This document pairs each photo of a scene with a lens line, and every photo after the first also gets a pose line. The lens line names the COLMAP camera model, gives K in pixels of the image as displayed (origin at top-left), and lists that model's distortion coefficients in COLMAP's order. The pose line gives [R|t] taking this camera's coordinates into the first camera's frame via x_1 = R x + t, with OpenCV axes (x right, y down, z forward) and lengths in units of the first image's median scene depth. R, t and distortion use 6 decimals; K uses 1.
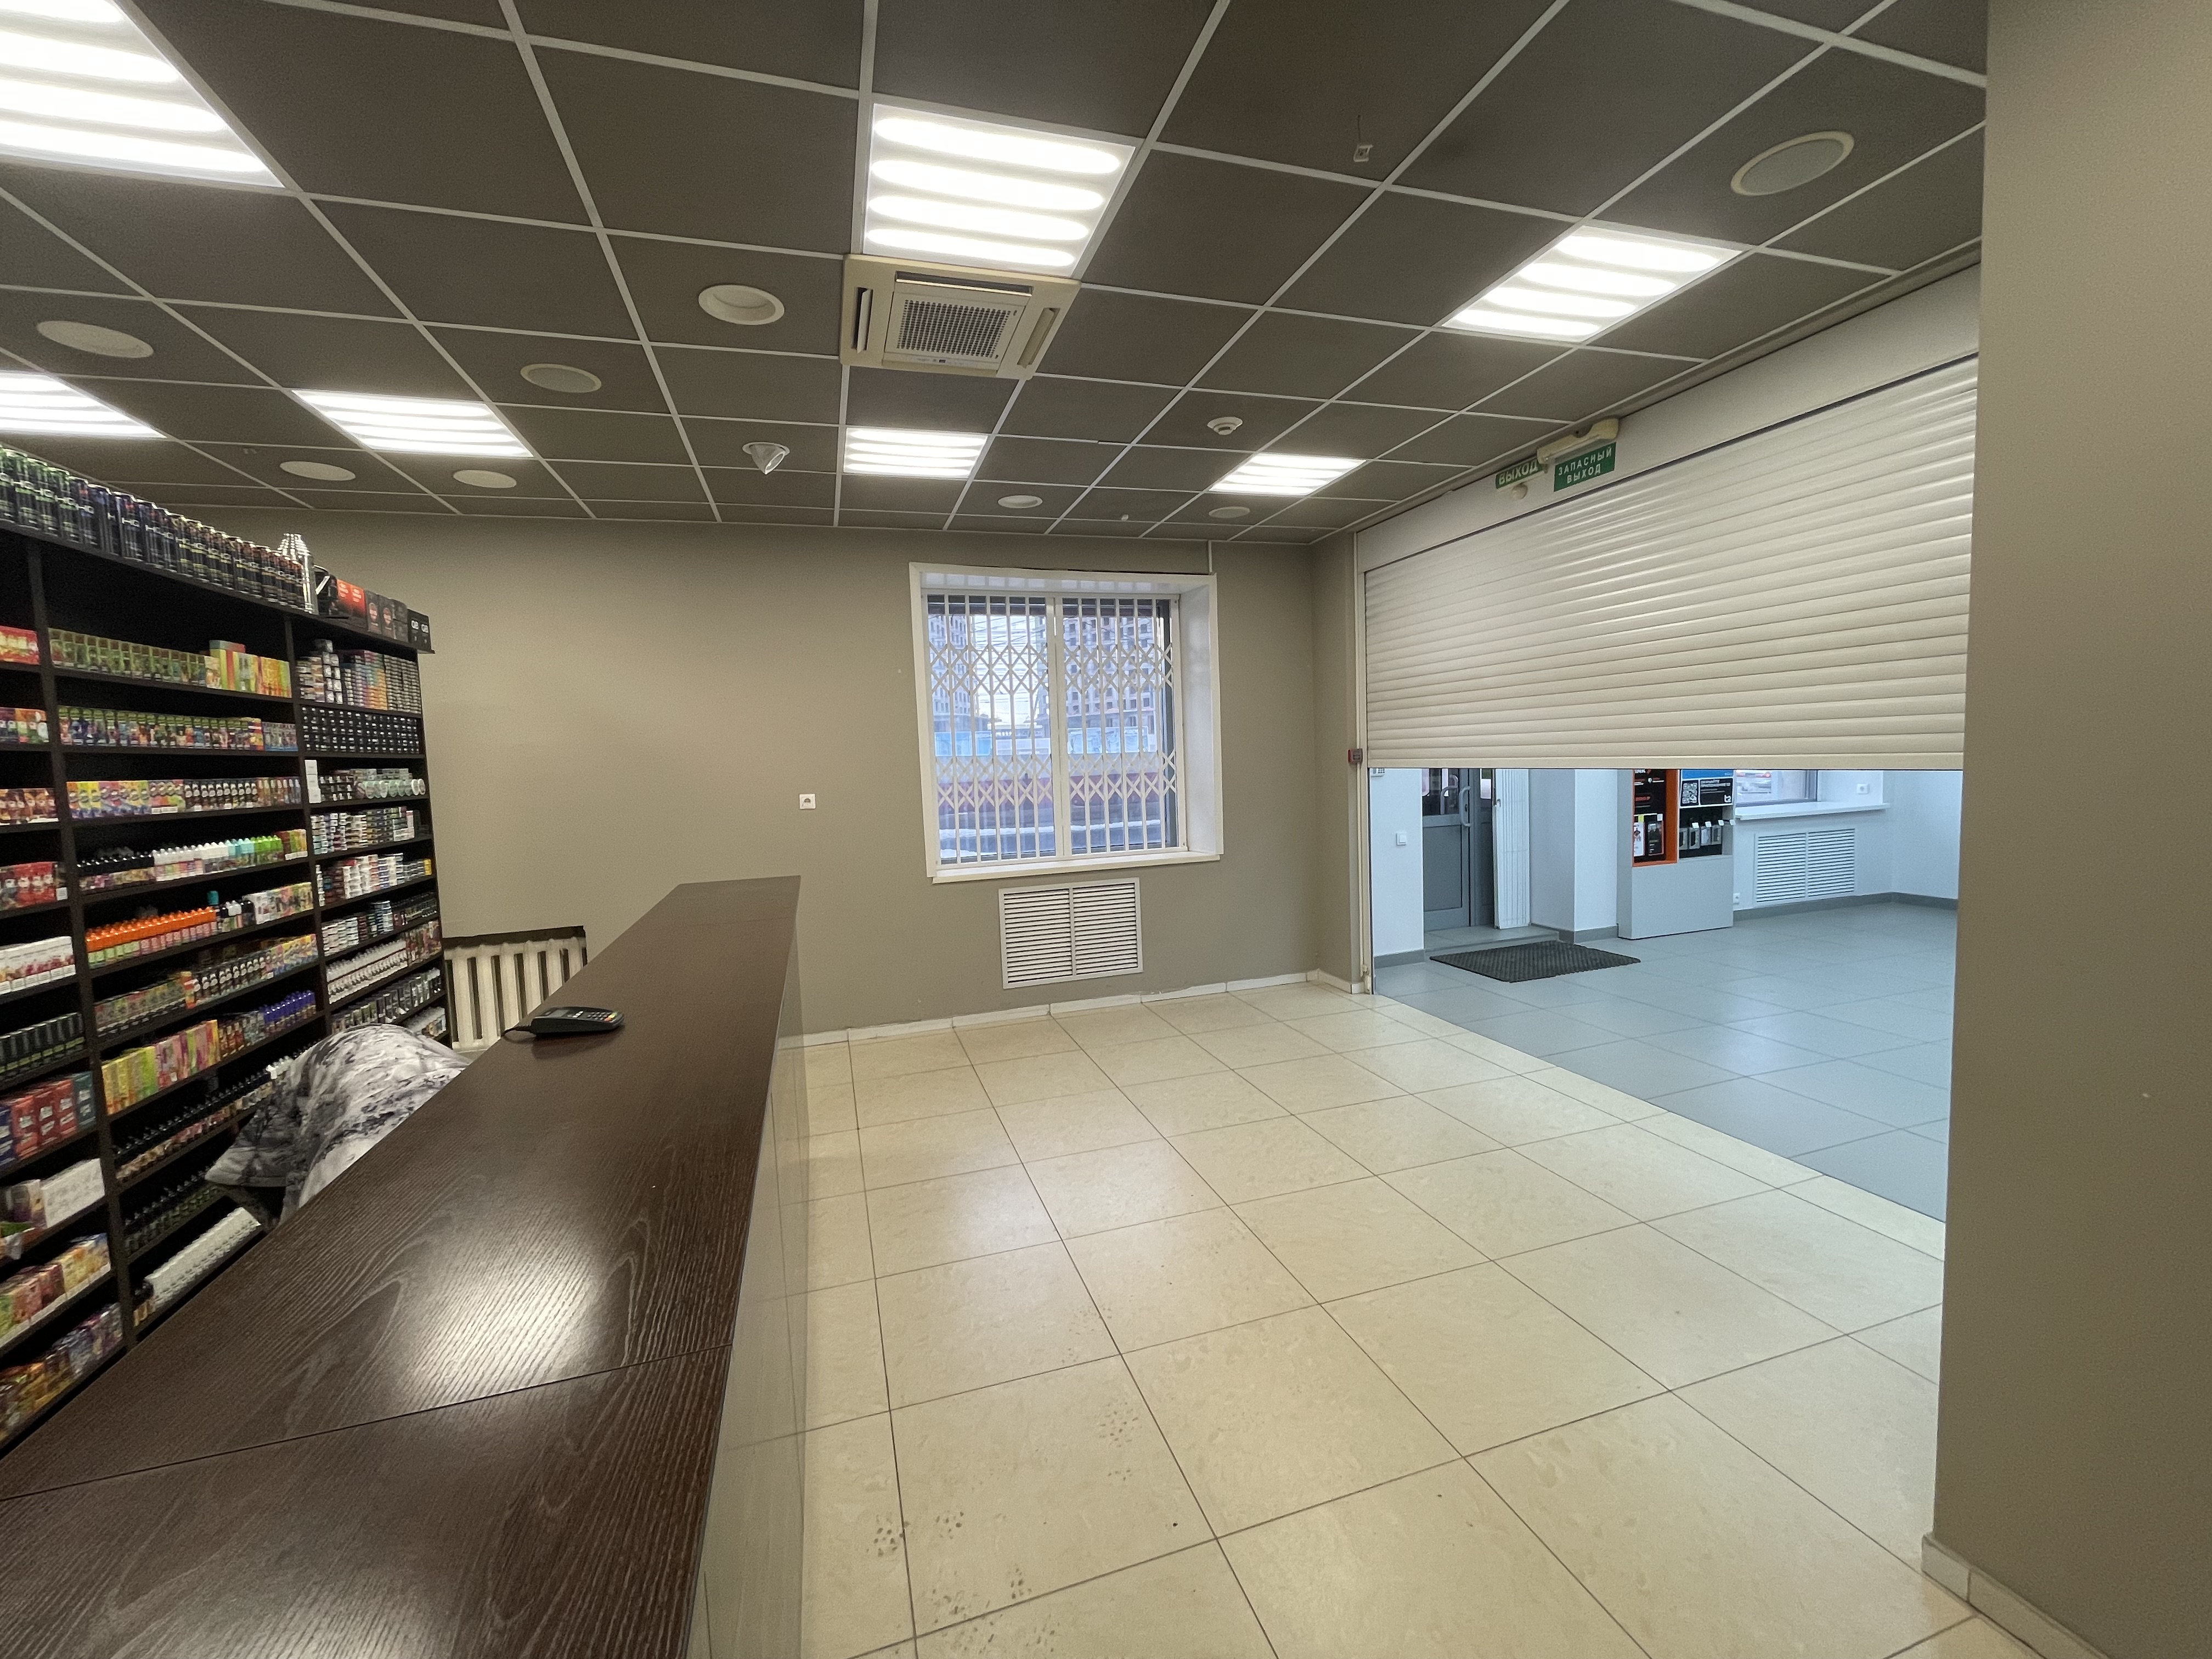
lens RADIAL K [[882.1, 0, 1098.0], [0, 882.1, 827.8], [0, 0, 1]] dist [0.001300, 0.000001]
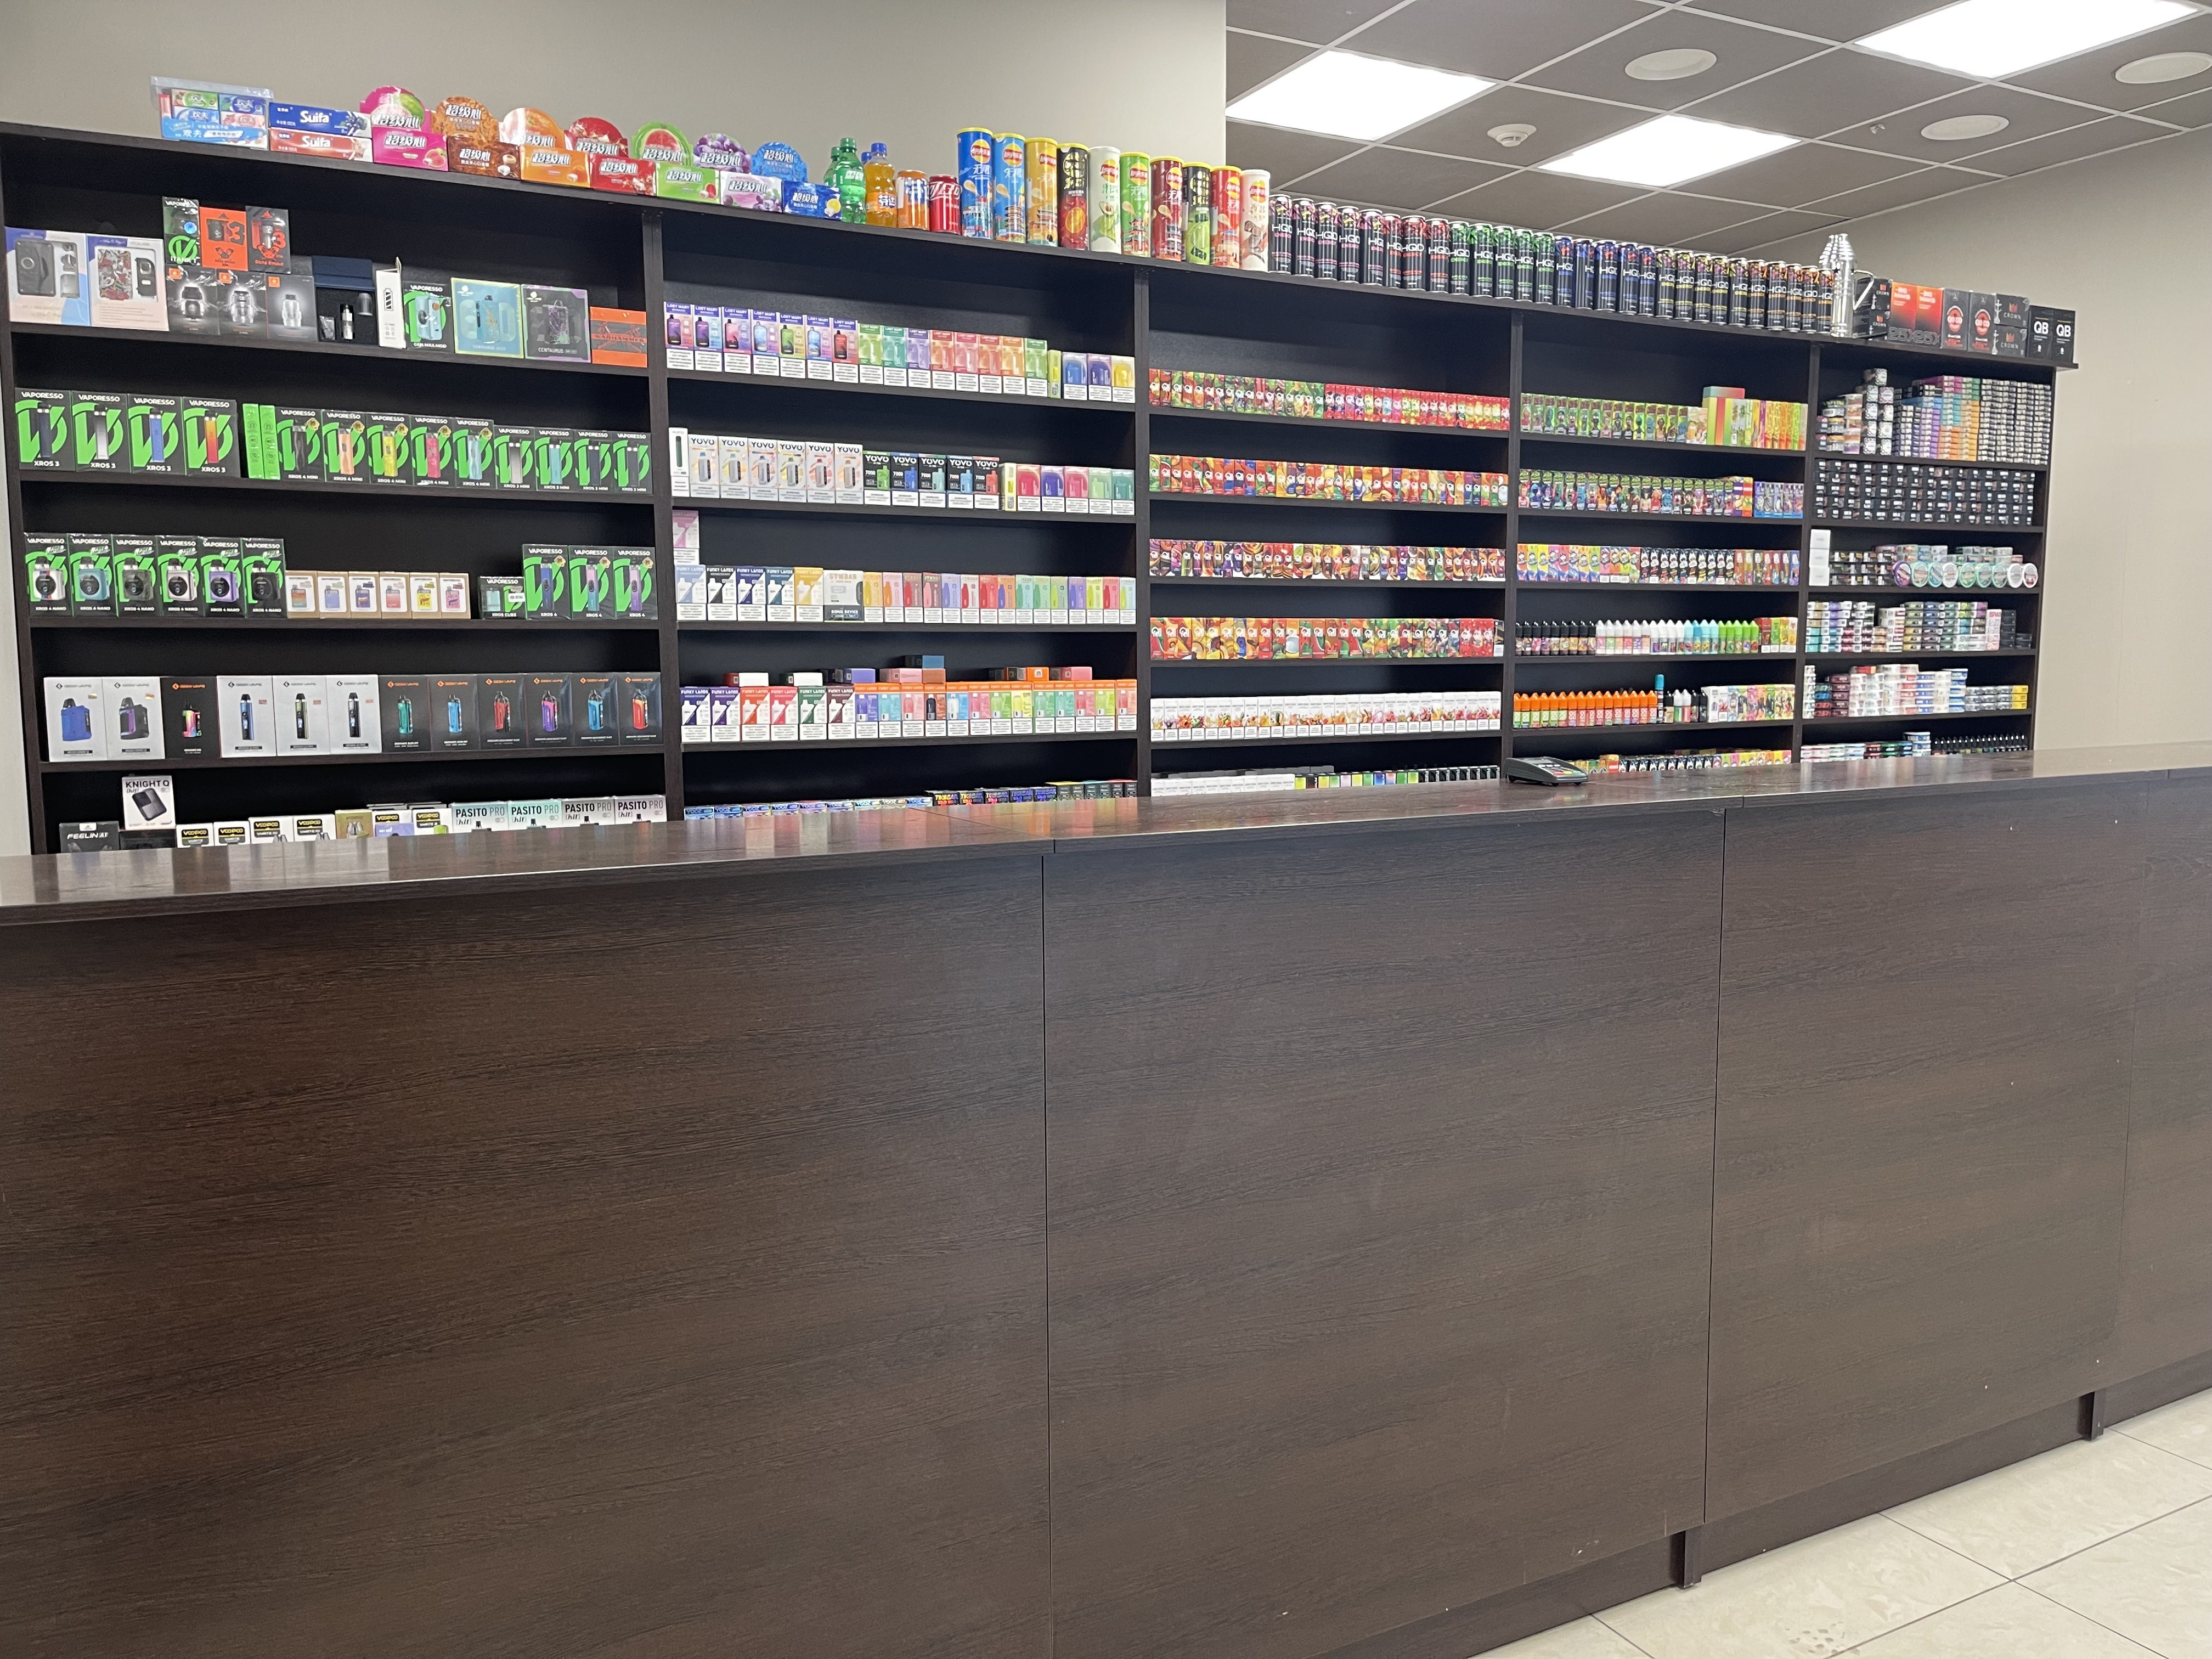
lens RADIAL K [[1690.5, 0, 1112.9], [0, 1690.5, 829.3], [0, 0, 1]] dist [0.013011, -0.016811]
pose [[0.182012, 0.135966, -0.973850, 0.582830], [-0.075064, 0.989425, 0.124111, 0.055166], [0.980427, 0.050511, 0.190293, 0.140799]]
